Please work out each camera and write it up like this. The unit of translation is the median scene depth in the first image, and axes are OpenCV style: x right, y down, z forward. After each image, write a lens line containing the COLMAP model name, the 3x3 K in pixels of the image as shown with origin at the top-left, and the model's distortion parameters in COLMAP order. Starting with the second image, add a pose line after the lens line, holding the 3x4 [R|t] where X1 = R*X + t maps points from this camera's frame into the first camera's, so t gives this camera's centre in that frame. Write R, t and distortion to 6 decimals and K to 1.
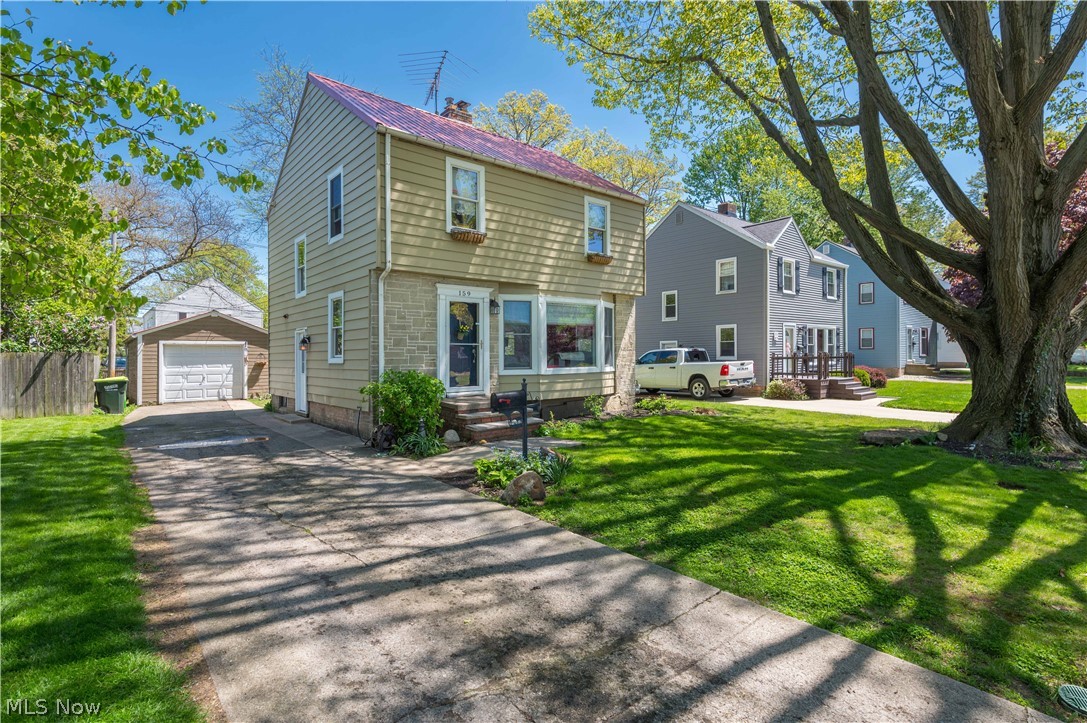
lens RADIAL K [[544.8, 0, 544.1], [0, 544.8, 355.4], [0, 0, 1]] dist [0.002177, 0.000081]
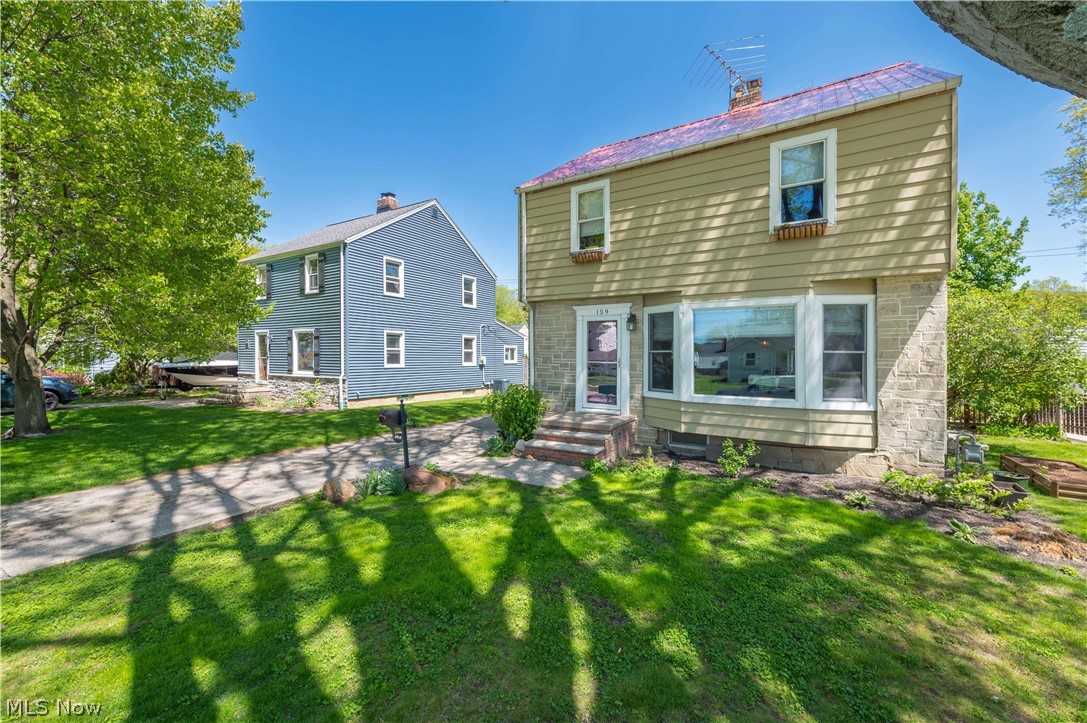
lens RADIAL K [[433.0, 0, 544.0], [0, 433.0, 358.2], [0, 0, 1]] dist [0.008414, -0.000505]
pose [[0.282047, 0.020298, -0.959186, 0.603317], [-0.006227, 0.999794, 0.019327, -0.043435], [0.959380, 0.000522, 0.282115, 0.678653]]
